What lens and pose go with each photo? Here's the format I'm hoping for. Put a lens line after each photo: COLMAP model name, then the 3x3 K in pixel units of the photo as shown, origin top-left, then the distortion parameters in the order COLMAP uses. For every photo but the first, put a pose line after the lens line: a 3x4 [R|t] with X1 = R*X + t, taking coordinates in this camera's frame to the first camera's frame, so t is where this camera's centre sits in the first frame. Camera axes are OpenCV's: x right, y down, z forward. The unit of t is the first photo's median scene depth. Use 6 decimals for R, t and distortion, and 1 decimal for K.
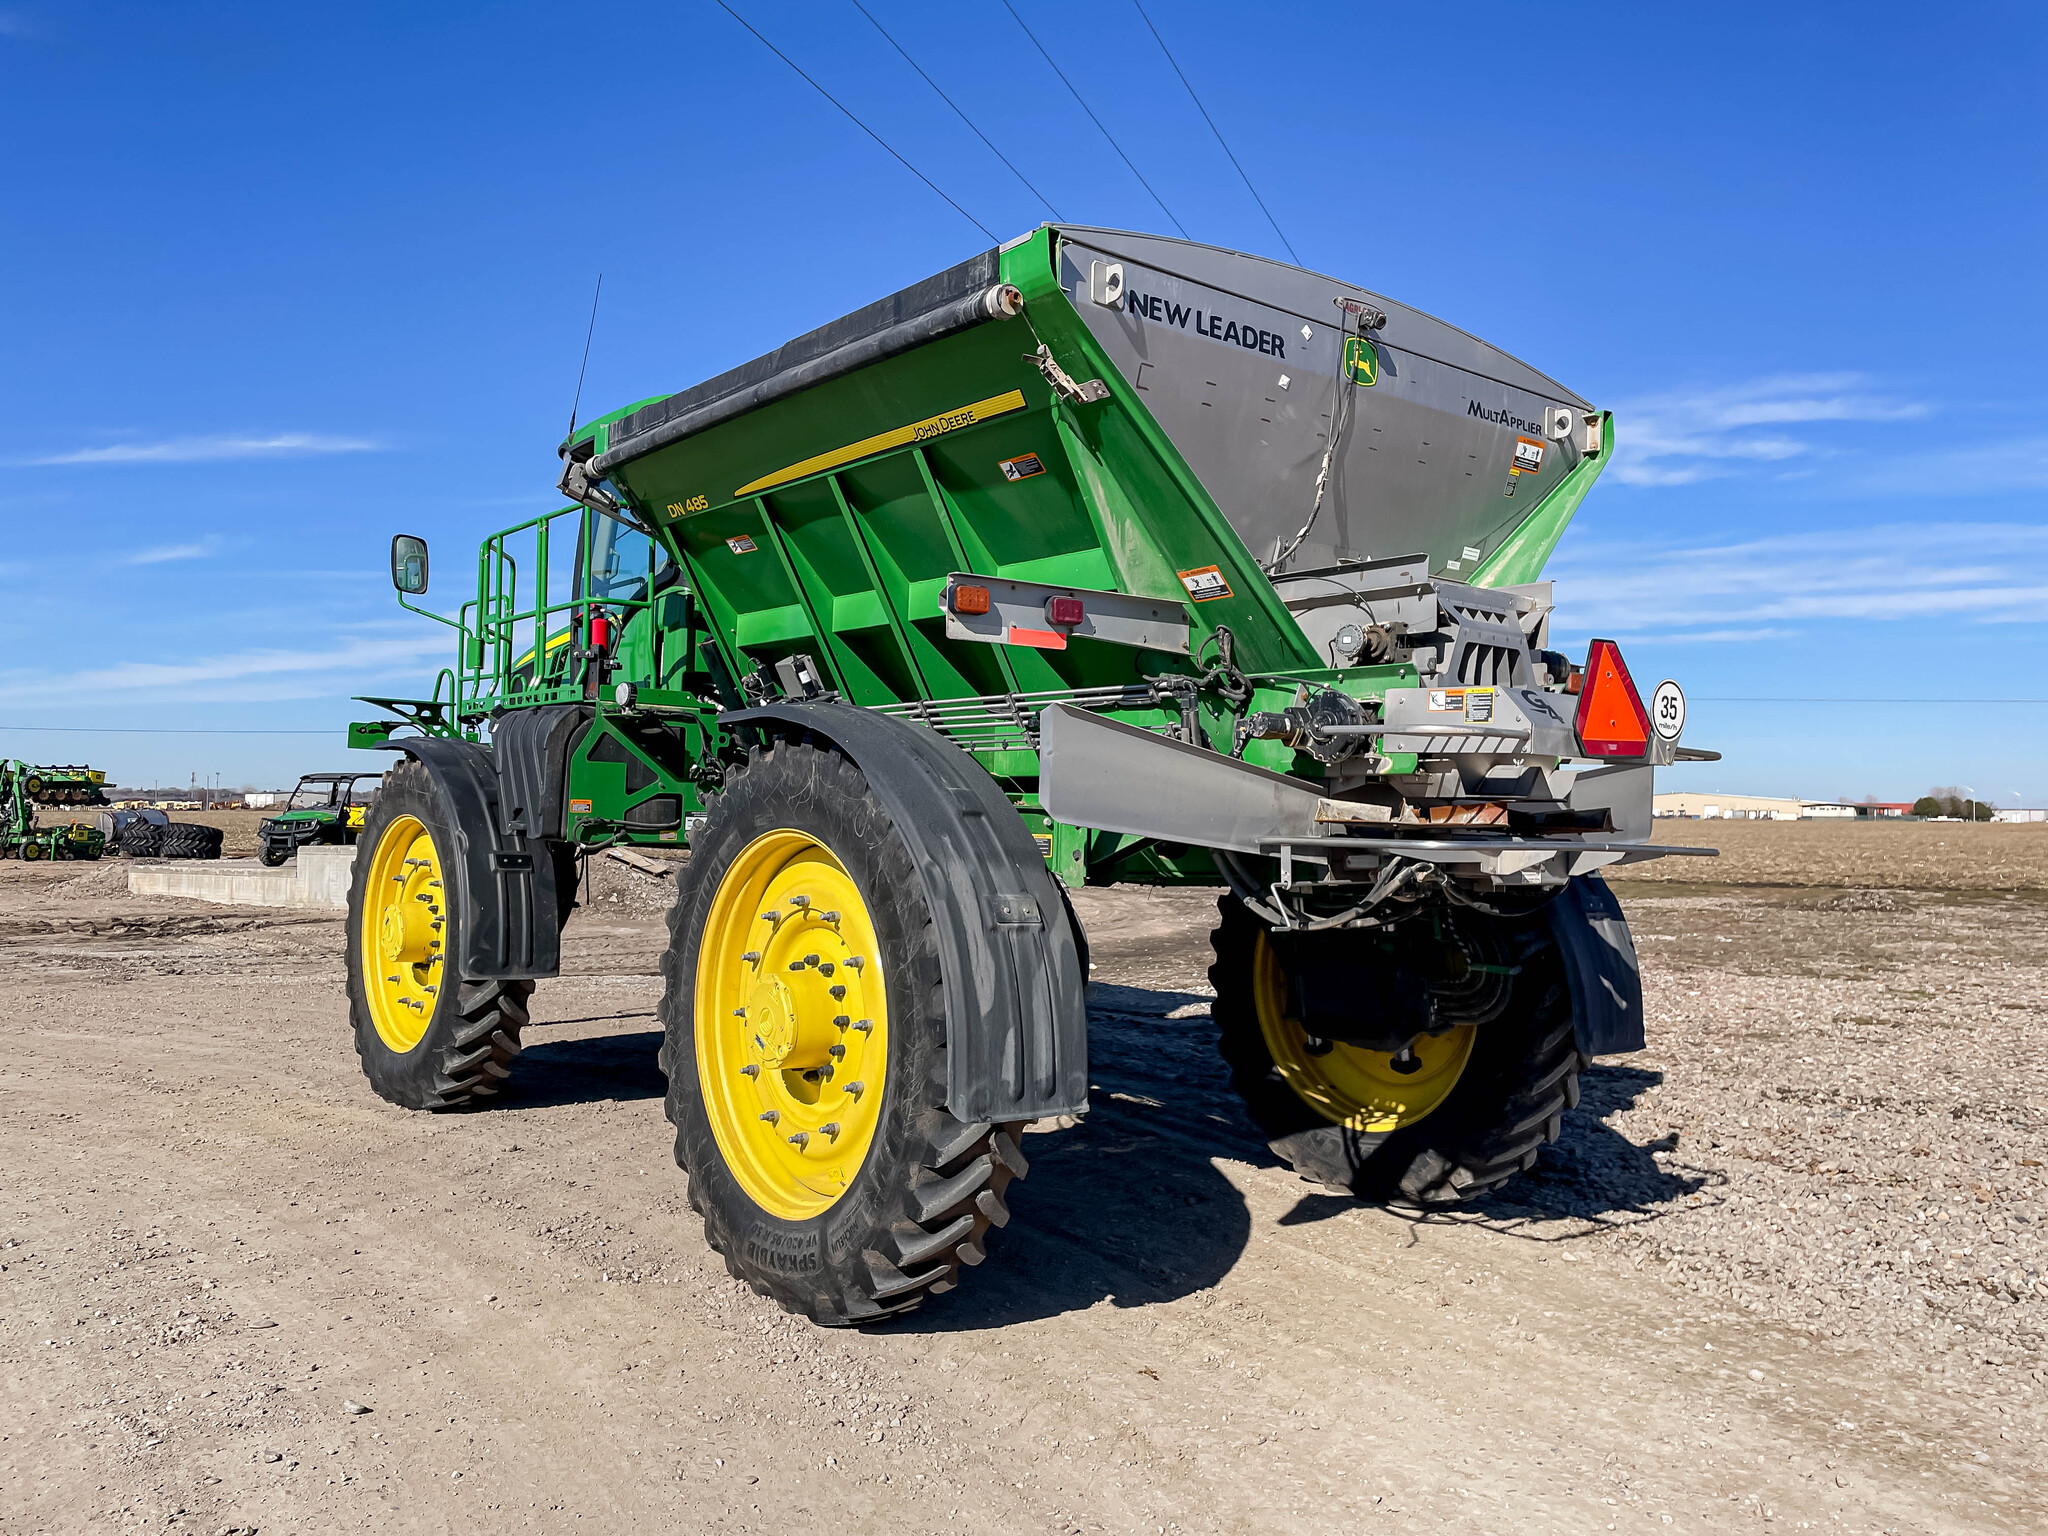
lens RADIAL K [[1521.0, 0, 1024.0], [0, 1521.0, 768.0], [0, 0, 1]] dist [0.091873, -0.118247]
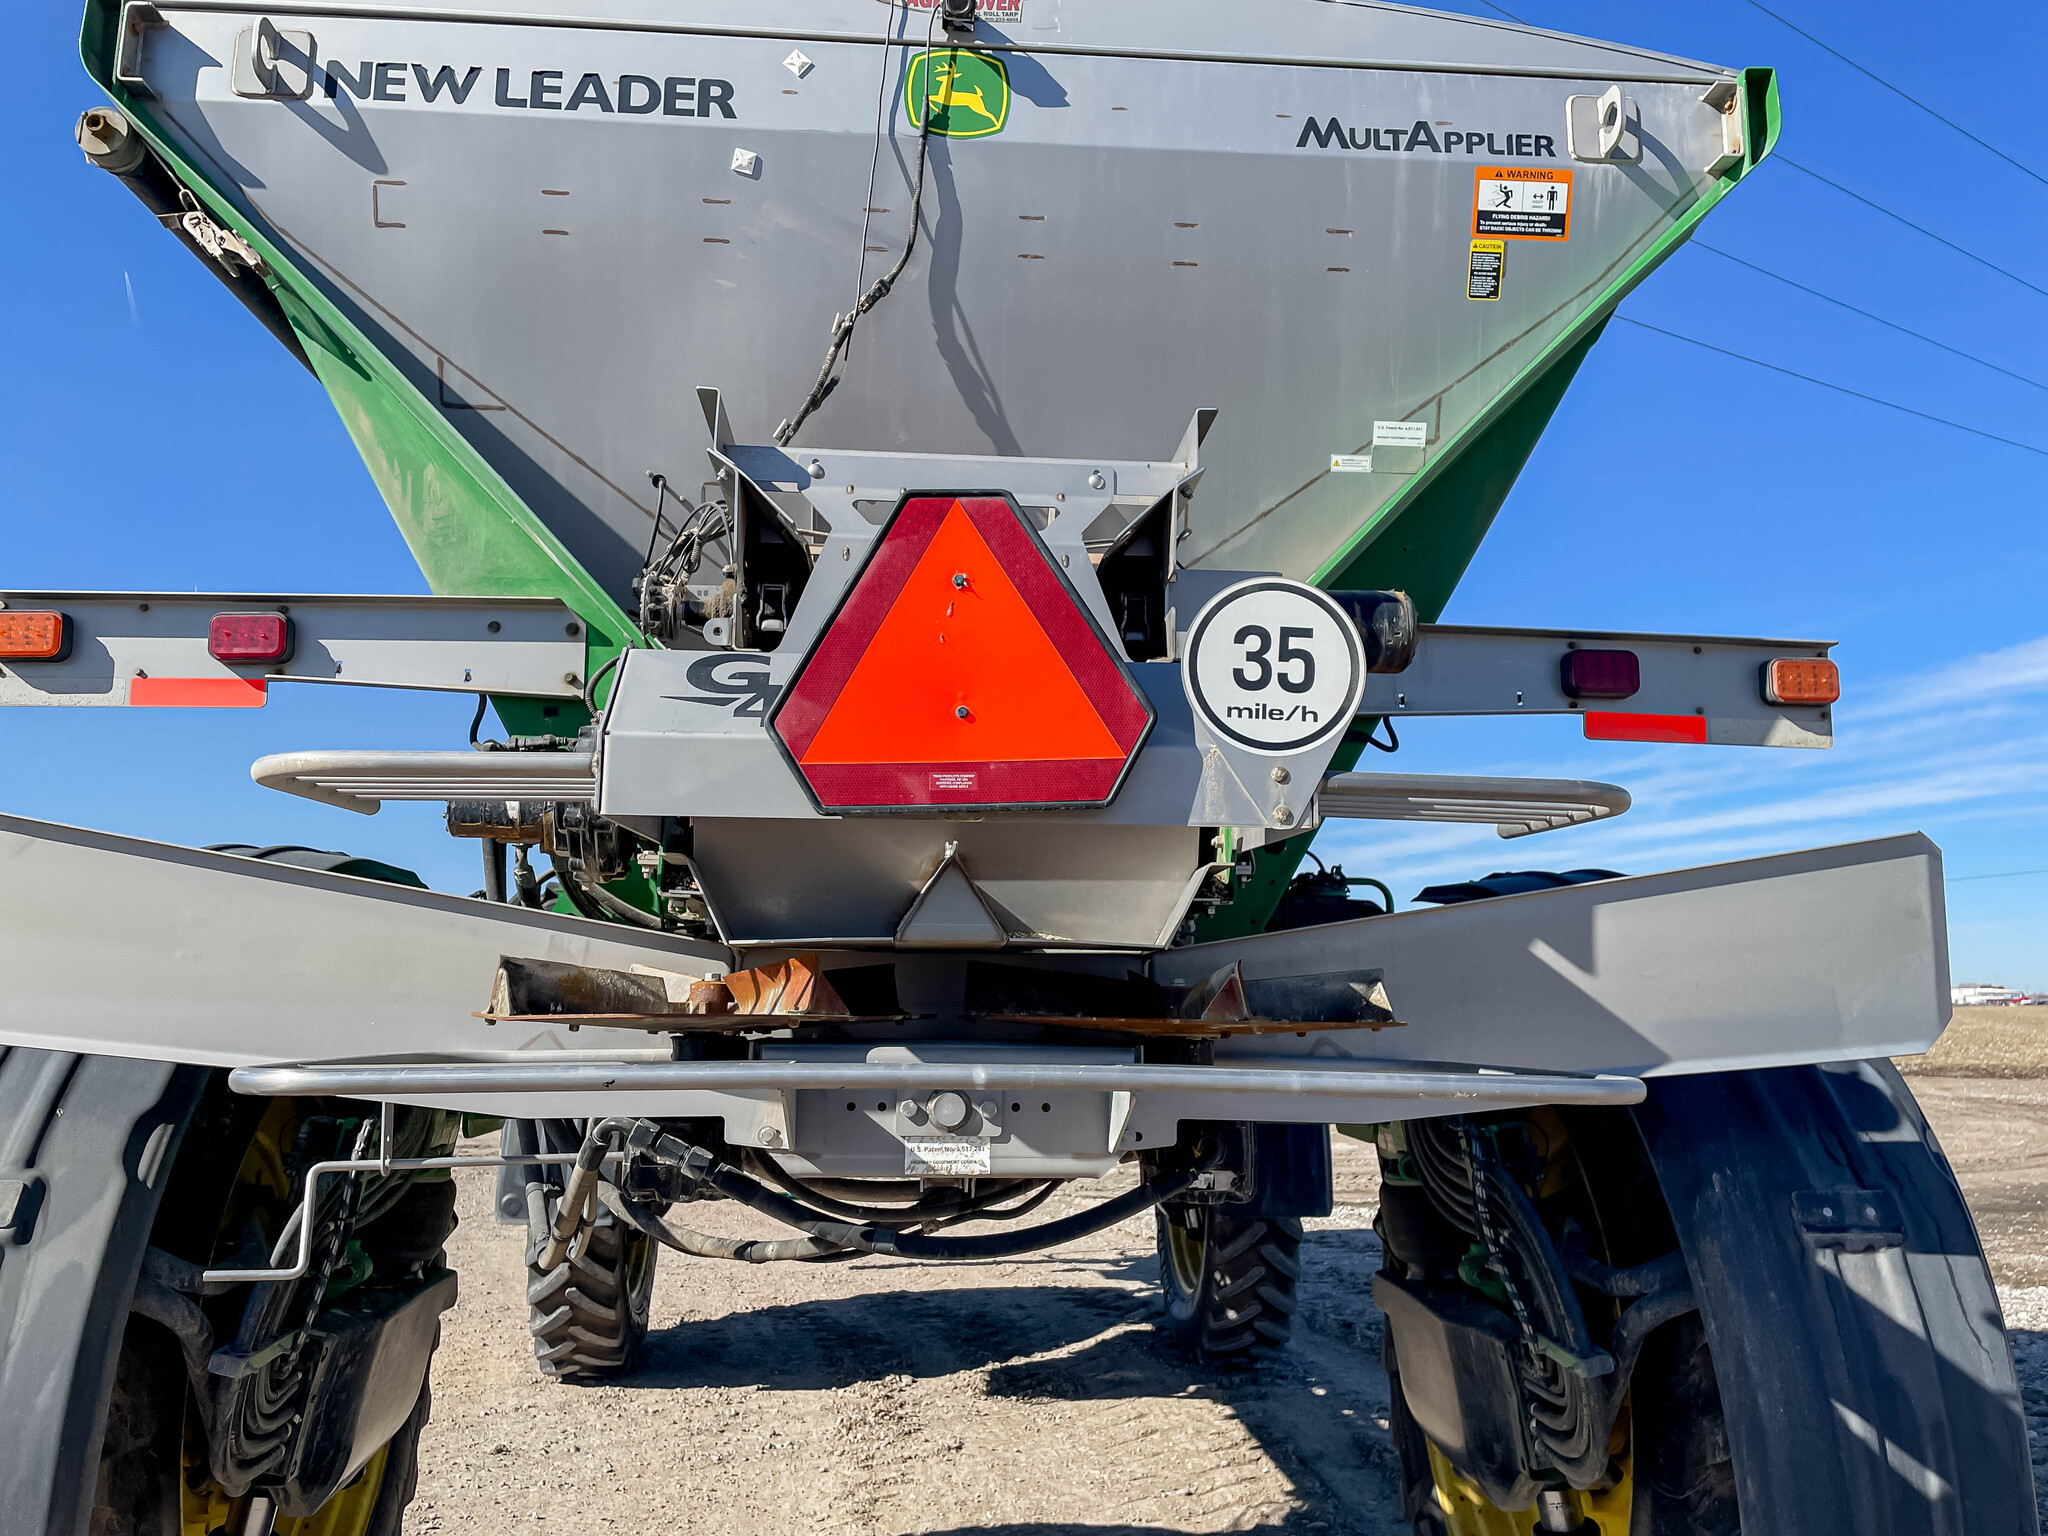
lens RADIAL K [[1521.0, 0, 1024.0], [0, 1521.0, 768.0], [0, 0, 1]] dist [0.091873, -0.118247]
pose [[0.826005, -0.104706, -0.553852, 0.512366], [0.031520, 0.989638, -0.140083, 0.028263], [0.562780, 0.098252, 0.820747, 0.638147]]
